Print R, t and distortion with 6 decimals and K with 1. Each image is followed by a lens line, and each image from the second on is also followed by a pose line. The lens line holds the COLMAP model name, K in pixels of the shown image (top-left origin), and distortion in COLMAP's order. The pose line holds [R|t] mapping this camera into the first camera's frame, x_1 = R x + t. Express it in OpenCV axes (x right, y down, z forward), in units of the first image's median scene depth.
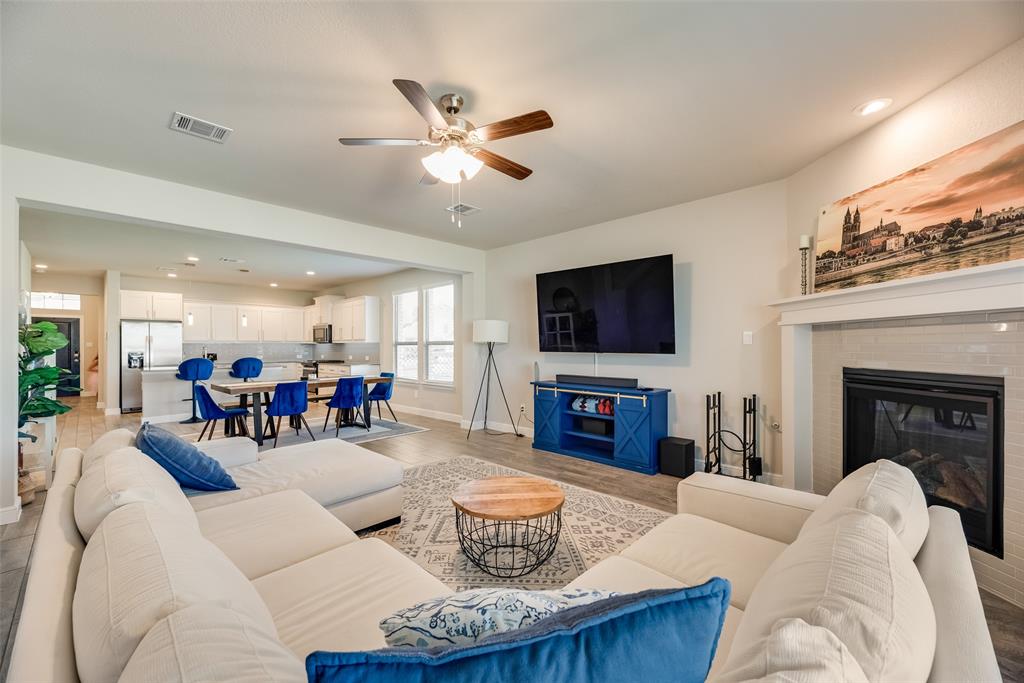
lens RADIAL K [[411.8, 0, 514.9], [0, 411.8, 344.9], [0, 0, 1]] dist [0.006241, -0.001410]
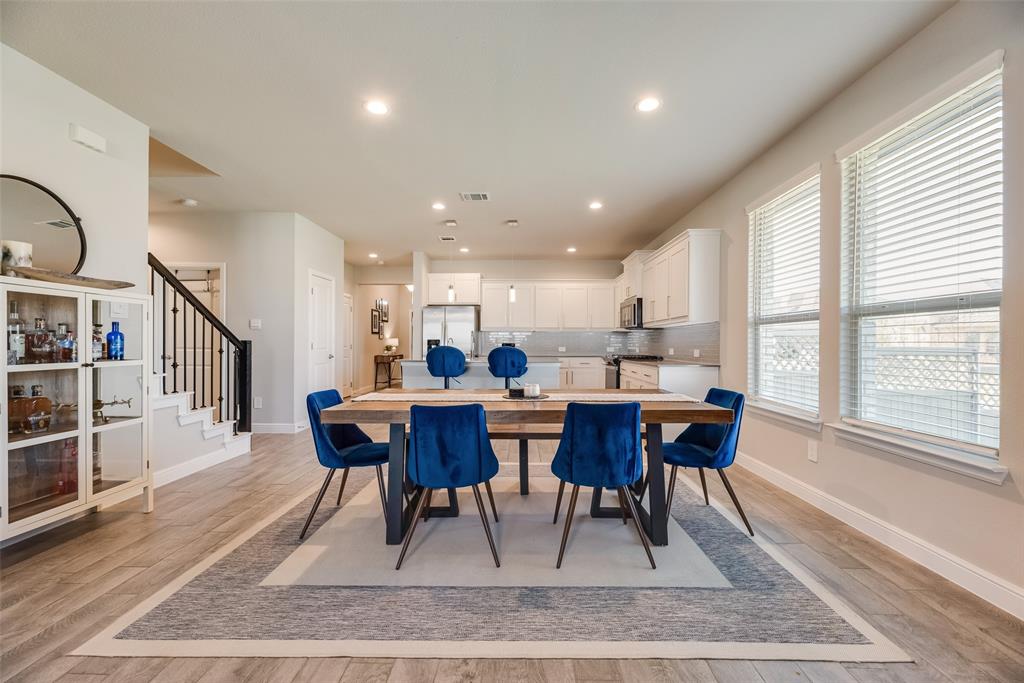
lens RADIAL K [[411.8, 0, 513.2], [0, 411.8, 343.6], [0, 0, 1]] dist [0.006241, -0.001410]
pose [[0.675837, 0.005478, -0.737031, -0.272399], [-0.003469, 0.999985, 0.004252, 0.040136], [0.737043, -0.000317, 0.675846, 1.002142]]
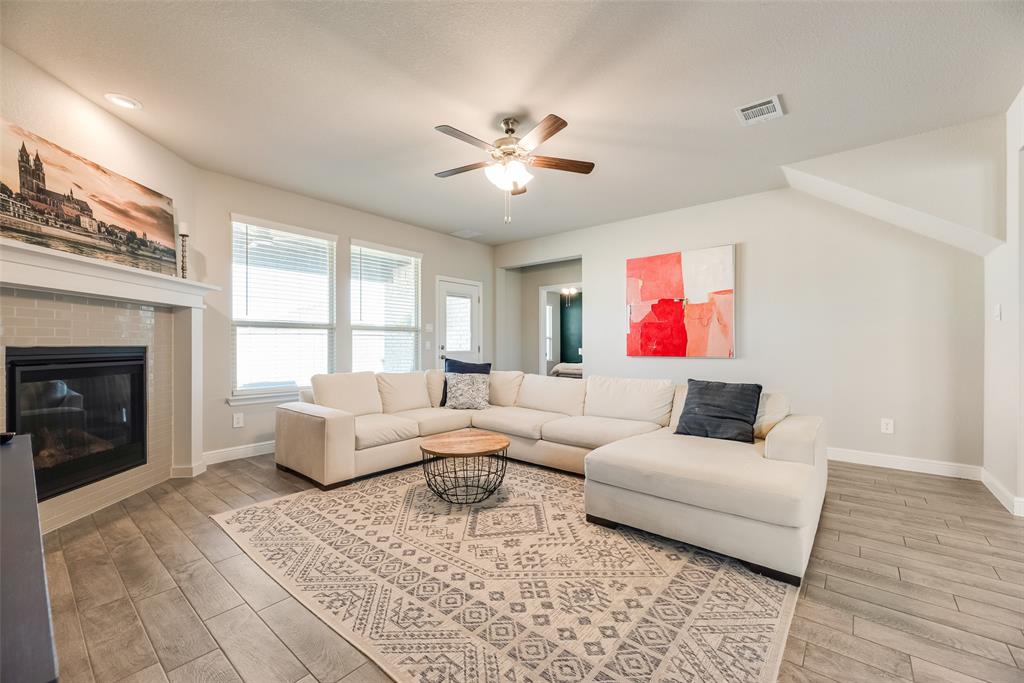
lens RADIAL K [[411.8, 0, 517.6], [0, 411.8, 343.7], [0, 0, 1]] dist [0.006241, -0.001410]
pose [[-0.997181, 0.003538, -0.074950, -0.046950], [0.003891, 0.999982, -0.004576, 0.039930], [0.074932, -0.004855, -0.997177, 1.314025]]
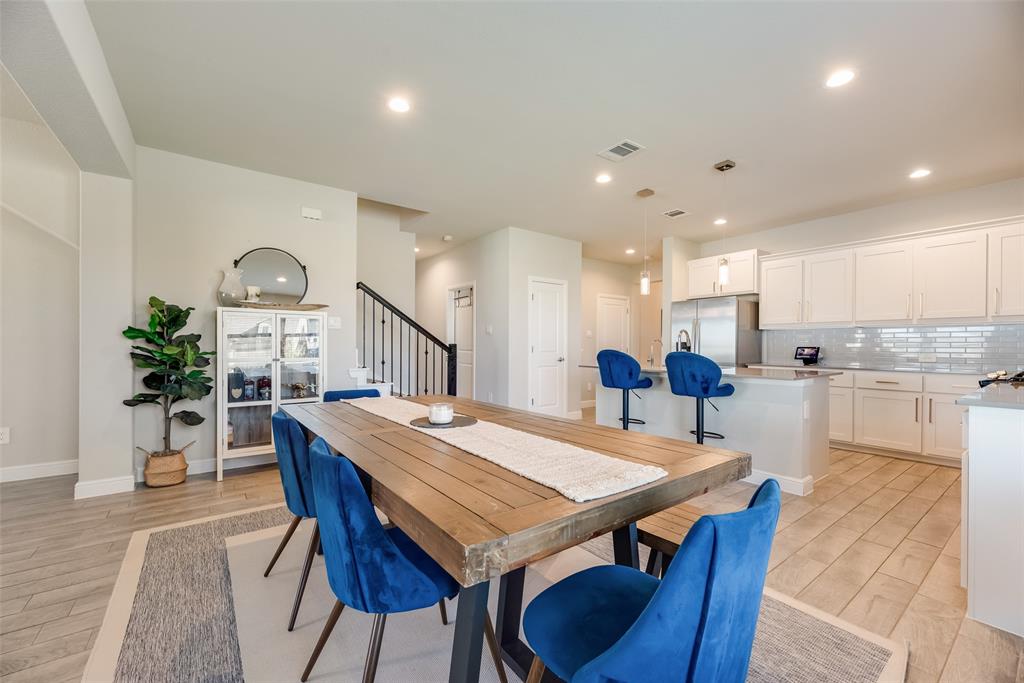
lens RADIAL K [[411.8, 0, 510.2], [0, 411.8, 345.1], [0, 0, 1]] dist [0.006241, -0.001410]
pose [[-0.172271, 0.000149, -0.985049, -0.300775], [-0.001042, 0.999999, 0.000333, 0.041815], [0.985049, 0.001084, -0.172271, 1.583164]]
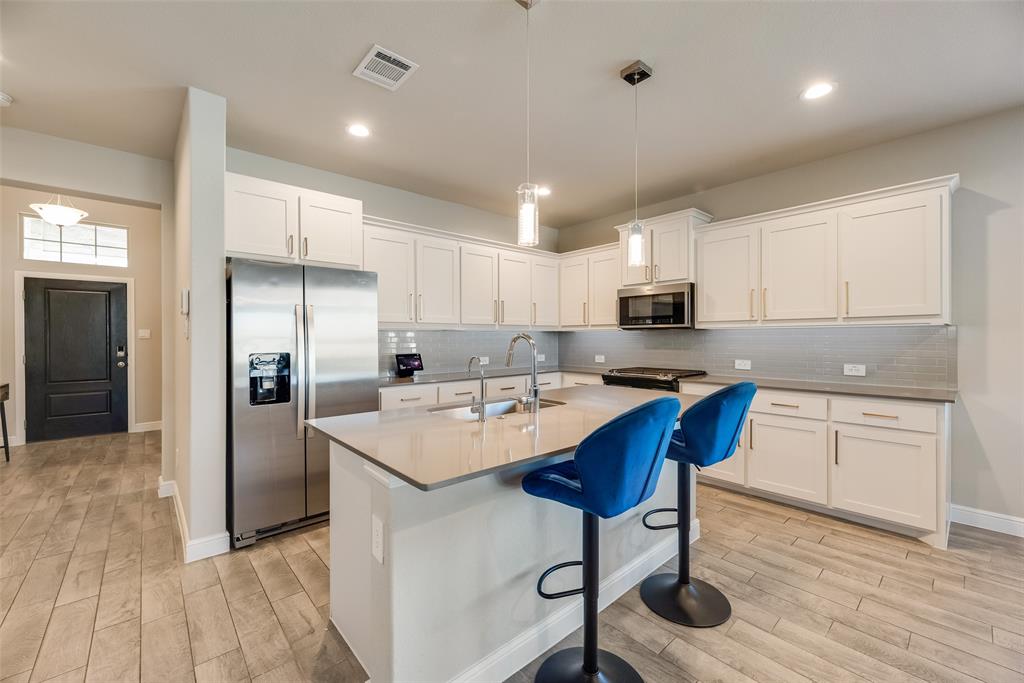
lens RADIAL K [[411.8, 0, 515.3], [0, 411.8, 339.2], [0, 0, 1]] dist [0.006241, -0.001410]
pose [[0.997119, -0.000341, -0.075851, -1.344151], [0.001036, 0.999958, 0.009121, 0.005389], [0.075845, -0.009173, 0.997077, 1.328305]]
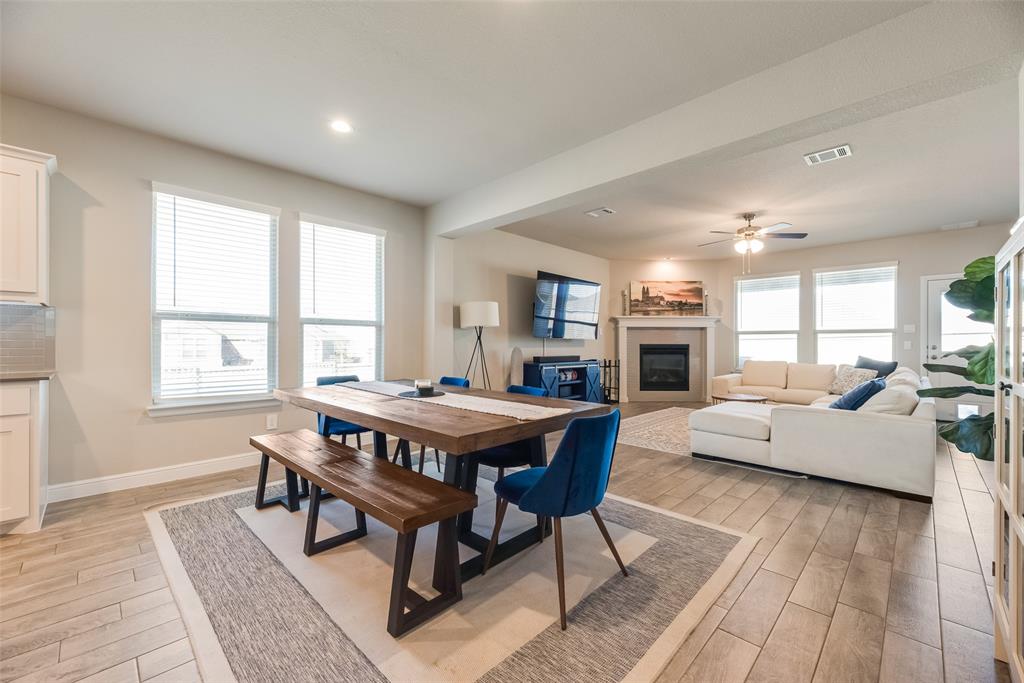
lens RADIAL K [[411.8, 0, 513.0], [0, 411.8, 343.2], [0, 0, 1]] dist [0.006241, -0.001410]
pose [[0.012093, 0.004657, 0.999916, -1.349783], [-0.006740, 0.999967, -0.004576, 0.047454], [-0.999904, -0.006684, 0.012124, 1.292980]]
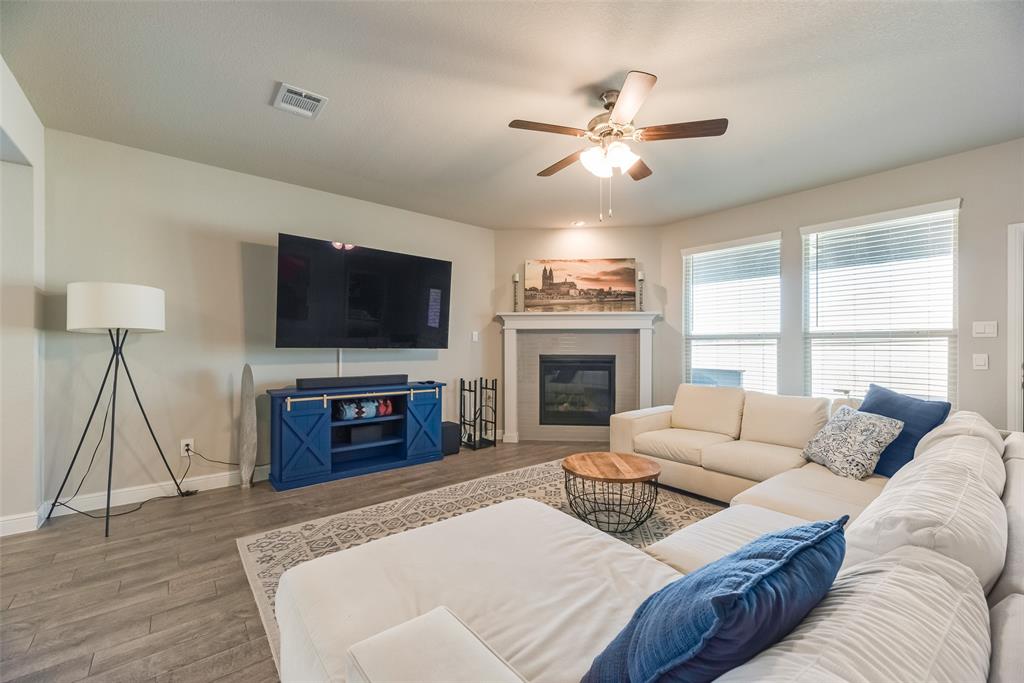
lens RADIAL K [[411.8, 0, 511.7], [0, 411.8, 345.6], [0, 0, 1]] dist [0.006241, -0.001410]
pose [[0.113548, 0.006900, 0.993509, -0.703903], [-0.005786, 0.999964, -0.006283, 0.019085], [-0.993516, -0.005035, 0.113583, 0.666724]]
